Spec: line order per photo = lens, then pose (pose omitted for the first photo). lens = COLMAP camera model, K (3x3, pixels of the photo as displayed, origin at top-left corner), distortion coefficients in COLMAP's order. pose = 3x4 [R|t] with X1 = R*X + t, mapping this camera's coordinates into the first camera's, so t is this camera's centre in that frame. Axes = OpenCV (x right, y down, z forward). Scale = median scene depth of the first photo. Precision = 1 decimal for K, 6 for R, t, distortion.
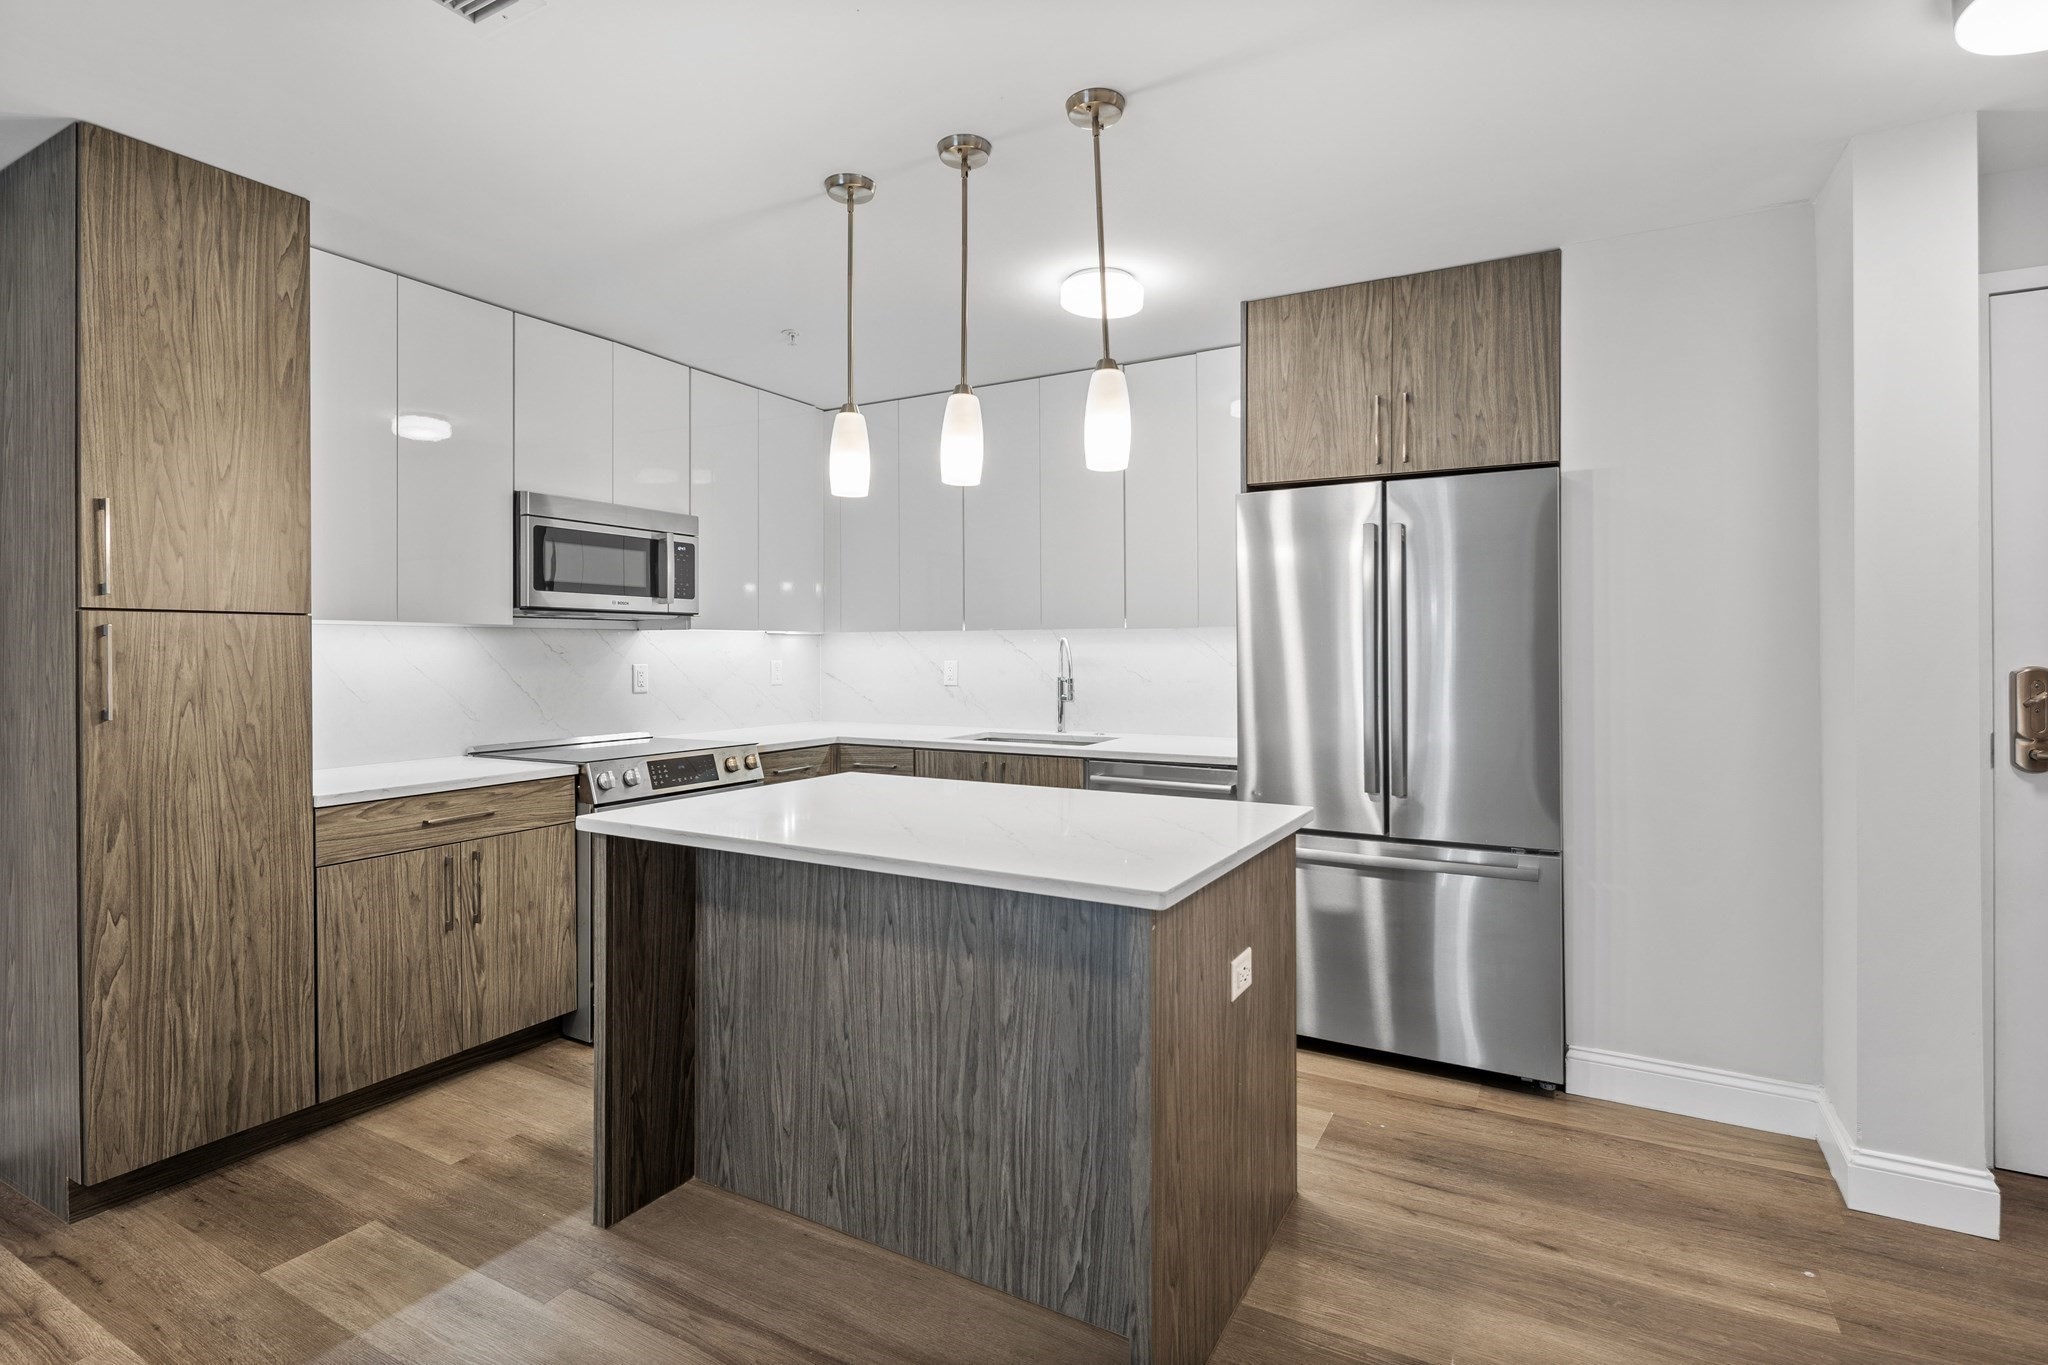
lens RADIAL K [[1001.3, 0, 1008.4], [0, 1001.3, 661.8], [0, 0, 1]] dist [-0.000271, -0.000121]
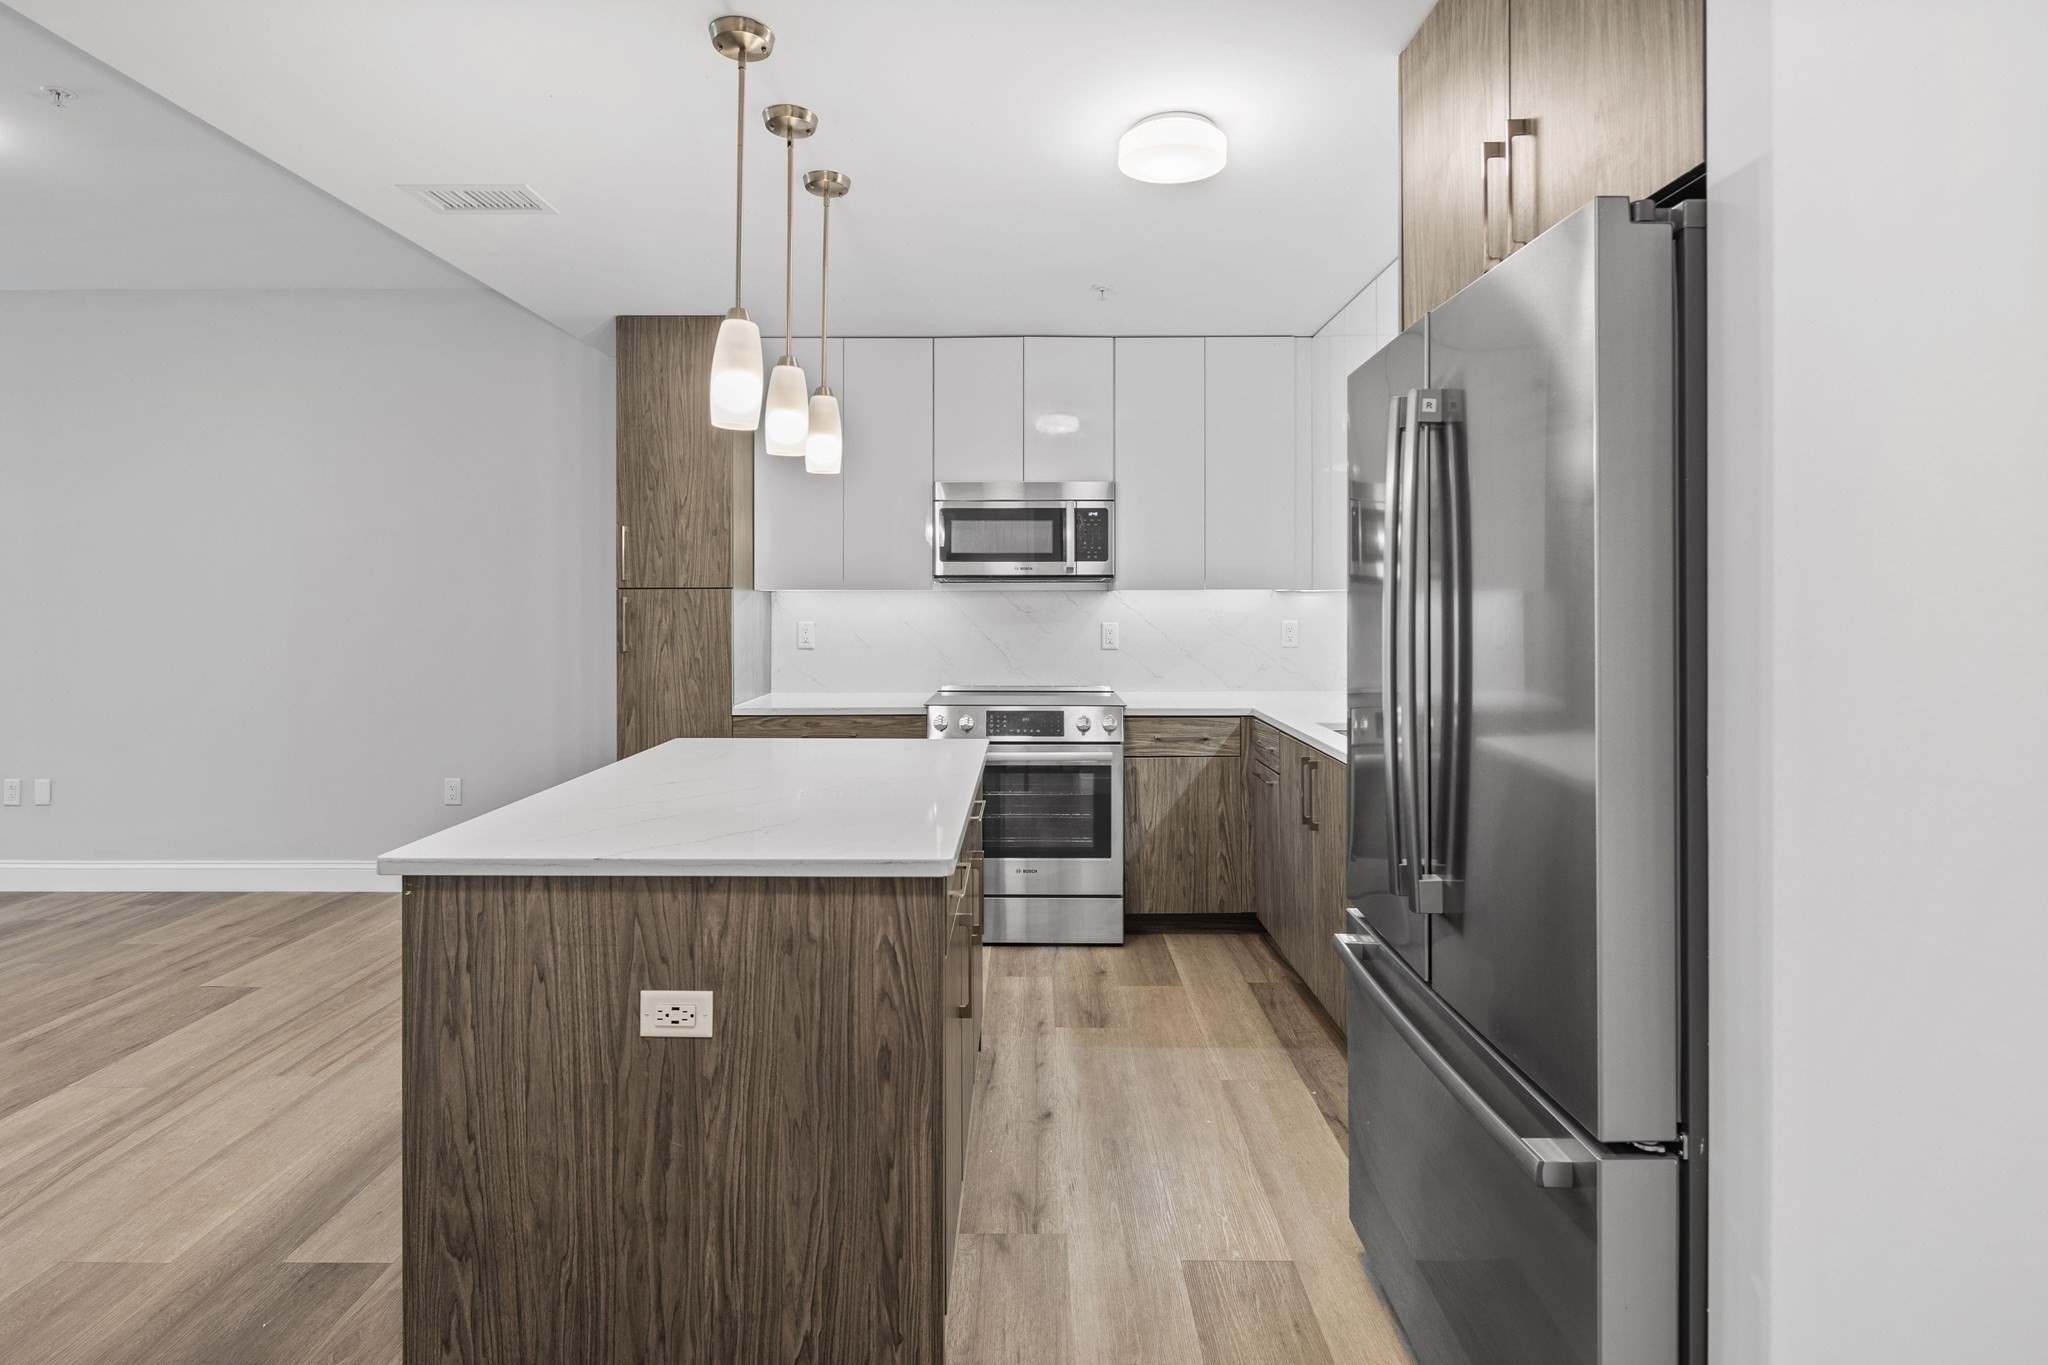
lens RADIAL K [[1001.3, 0, 1015.0], [0, 1001.3, 603.2], [0, 0, 1]] dist [-0.000271, -0.000121]
pose [[0.488305, 0.005731, -0.872654, 0.639657], [-0.009011, 0.999958, 0.001525, -0.023253], [0.872626, 0.007119, 0.488336, 0.482944]]
